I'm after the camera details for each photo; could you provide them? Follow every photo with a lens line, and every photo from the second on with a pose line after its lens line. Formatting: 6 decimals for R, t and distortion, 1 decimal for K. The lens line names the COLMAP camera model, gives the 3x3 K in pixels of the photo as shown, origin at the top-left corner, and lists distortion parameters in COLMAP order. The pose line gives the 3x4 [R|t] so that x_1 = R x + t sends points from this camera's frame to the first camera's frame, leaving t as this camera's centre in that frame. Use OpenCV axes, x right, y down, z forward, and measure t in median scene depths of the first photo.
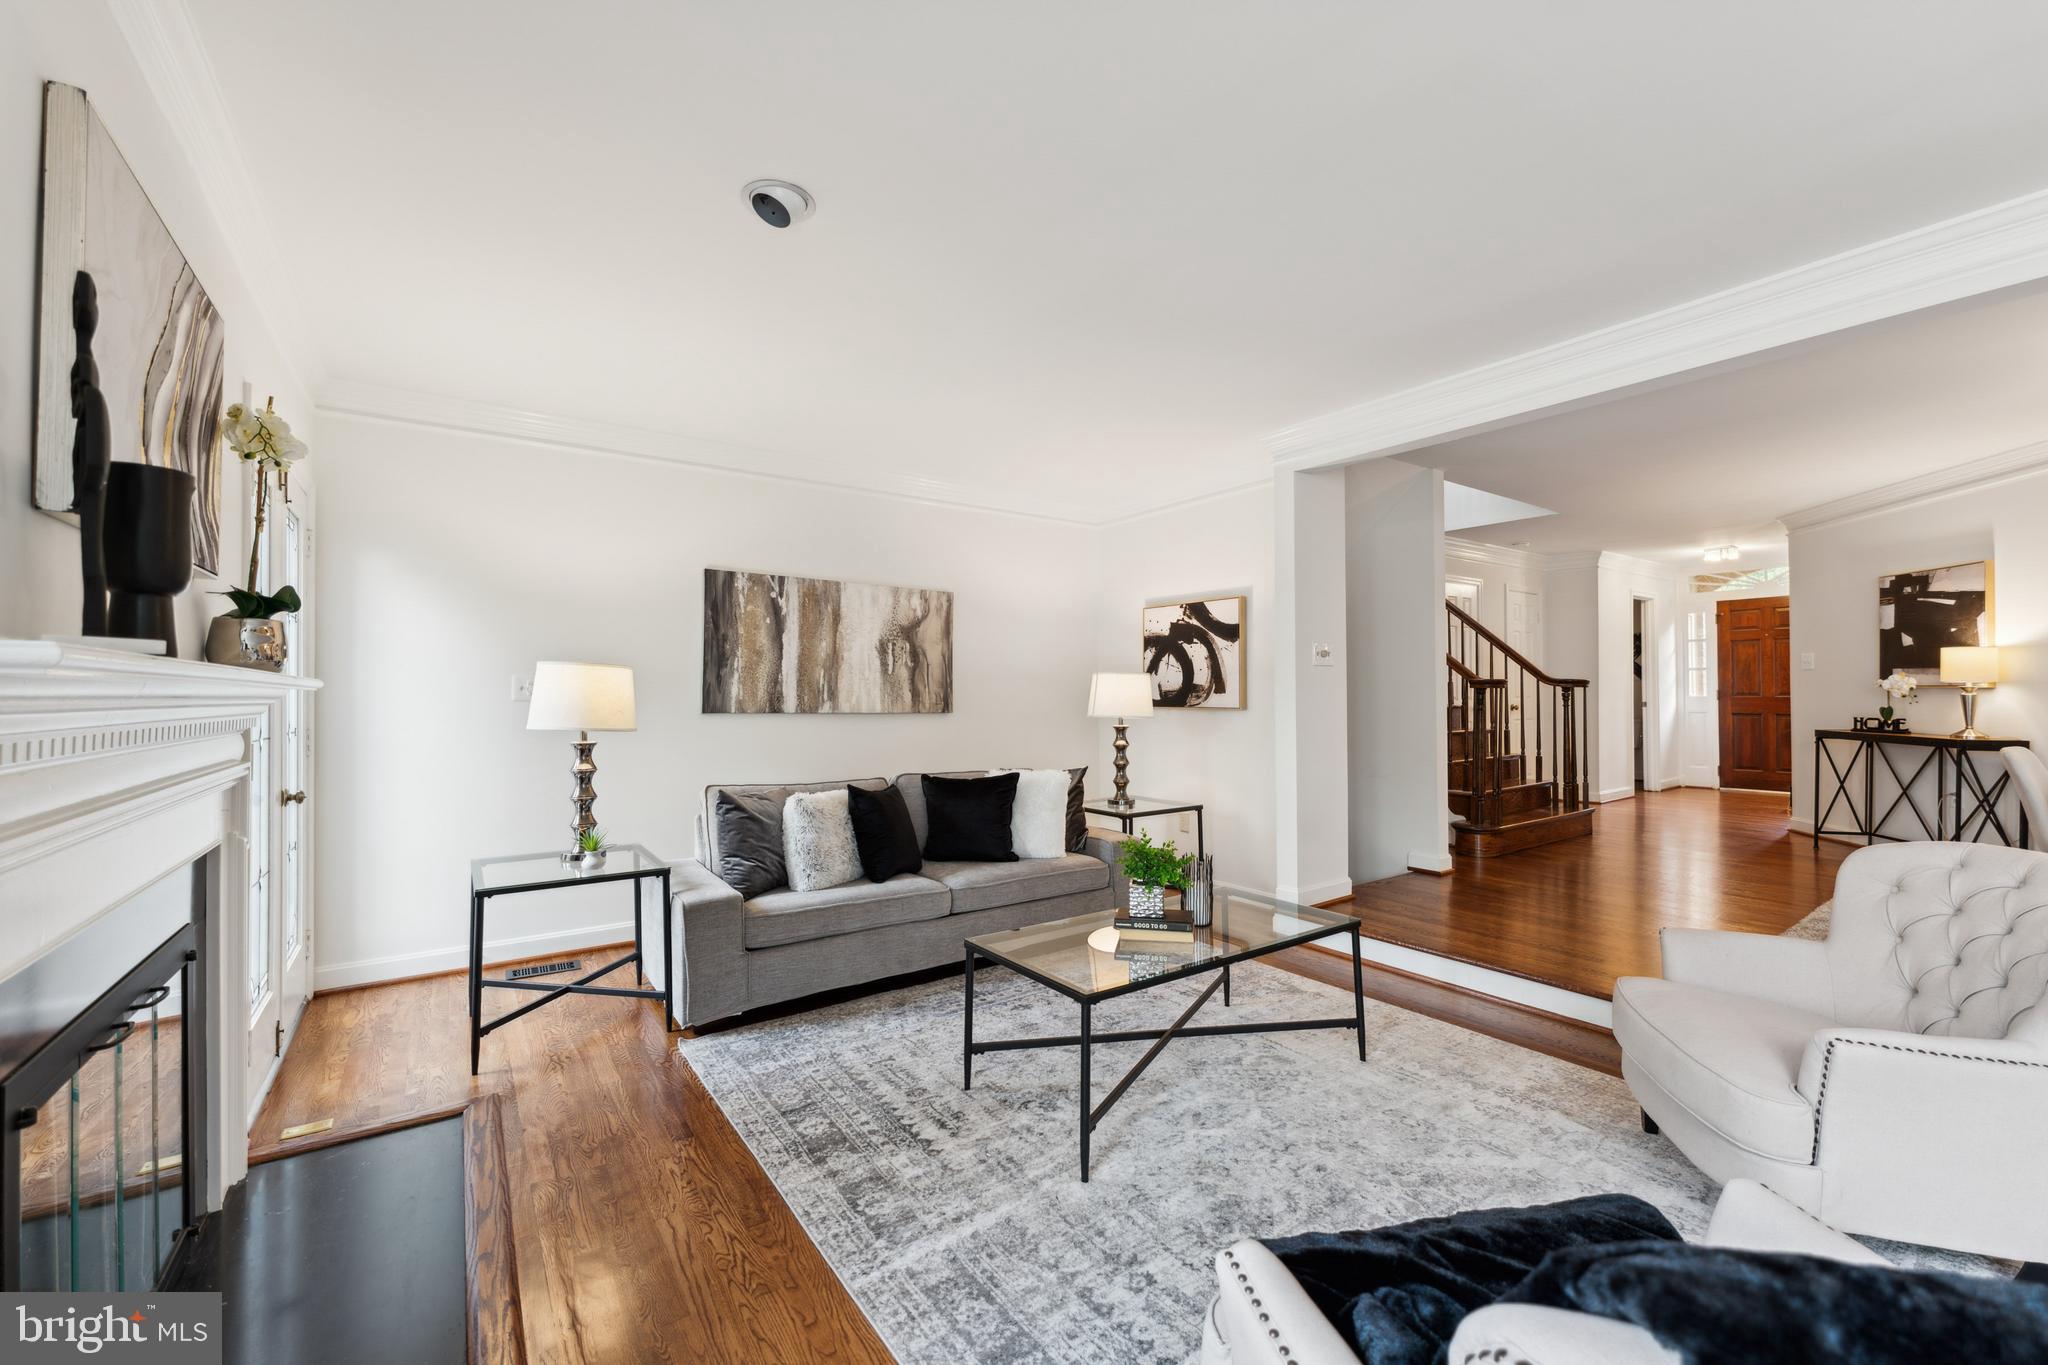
lens RADIAL K [[823.9, 0, 1029.9], [0, 823.9, 680.6], [0, 0, 1]] dist [0.000271, -0.000117]
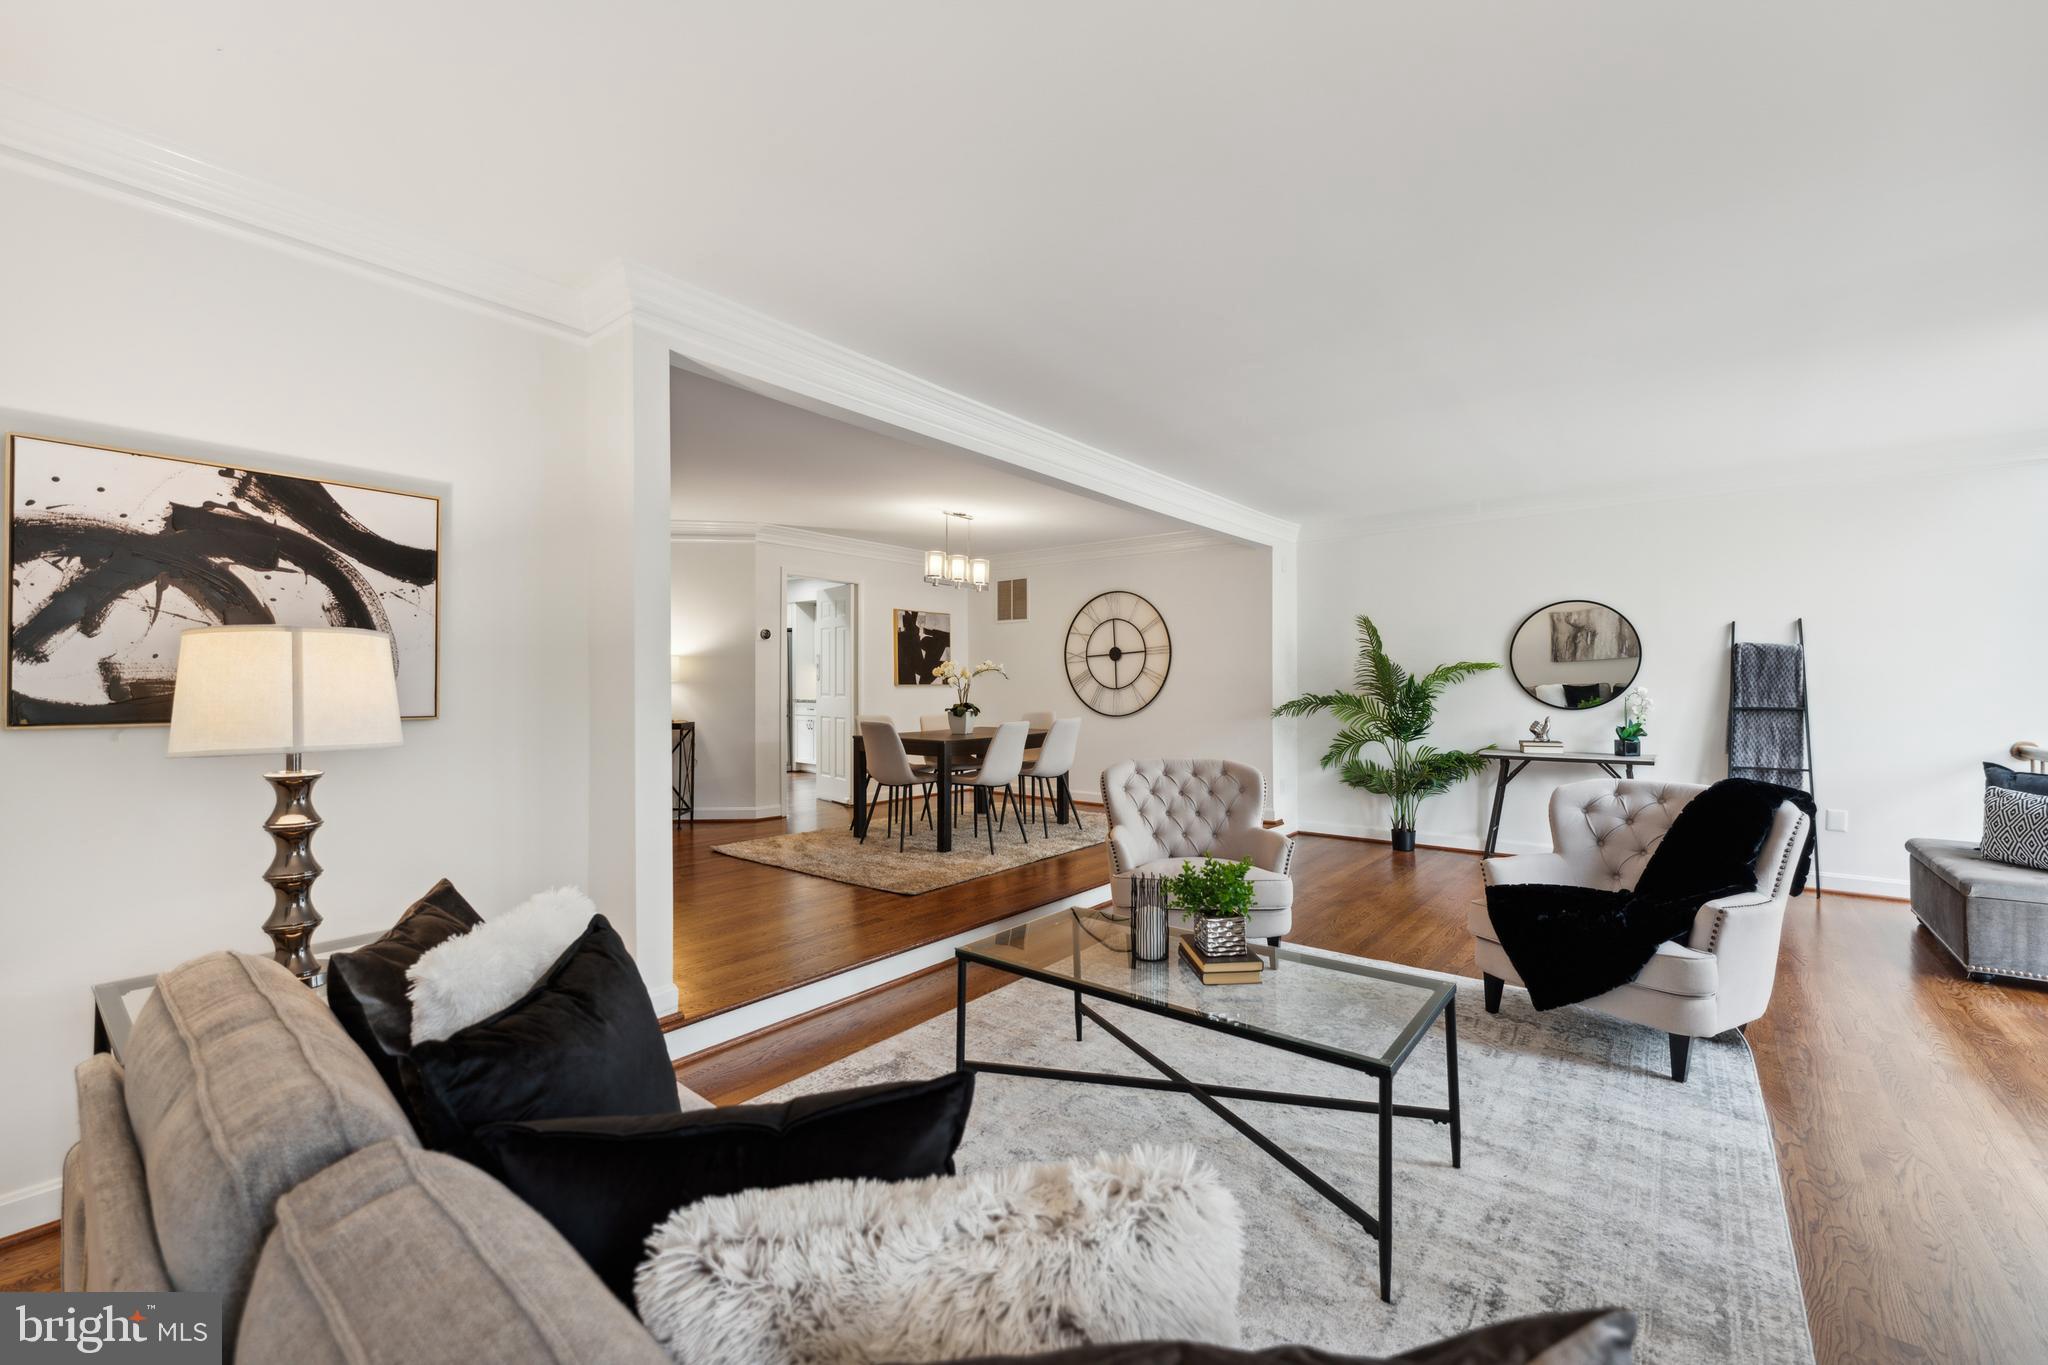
lens RADIAL K [[823.9, 0, 1029.9], [0, 823.9, 680.6], [0, 0, 1]] dist [0.000271, -0.000117]
pose [[-0.274259, 0.011905, 0.961582, -0.341497], [-0.012516, 0.999794, -0.015948, 0.014954], [-0.961575, -0.016409, -0.274053, 0.796561]]
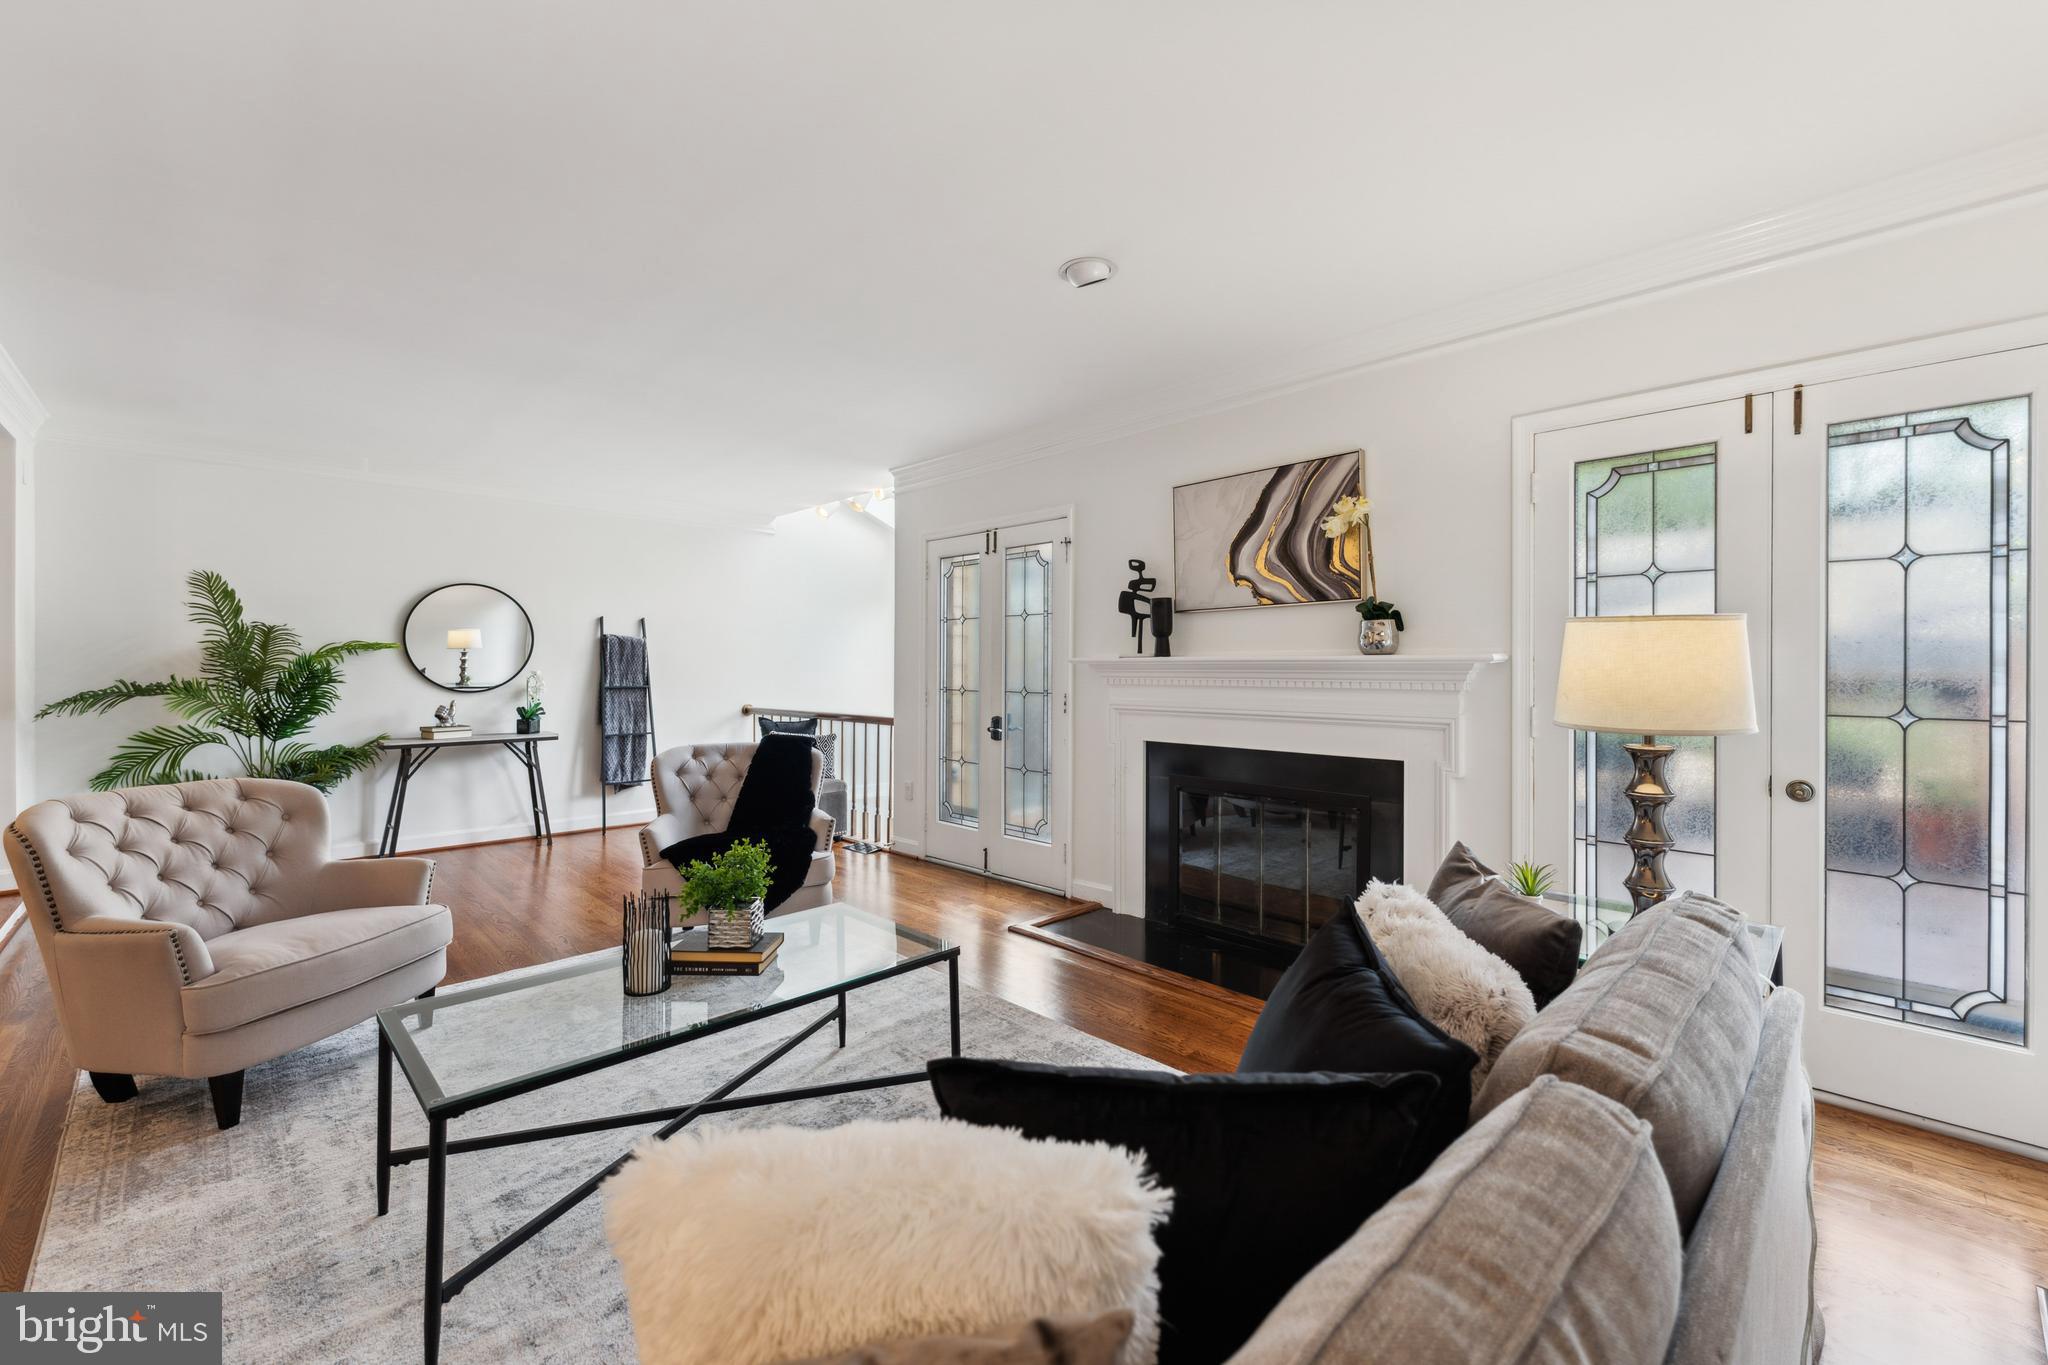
lens RADIAL K [[833.0, 0, 1014.7], [0, 833.0, 682.5], [0, 0, 1]] dist [0.001808, 0.000193]
pose [[-0.987190, 0.006032, -0.159435, 0.007813], [0.005897, 0.999982, 0.001319, 0.016608], [0.159440, 0.000362, -0.987208, 1.041627]]
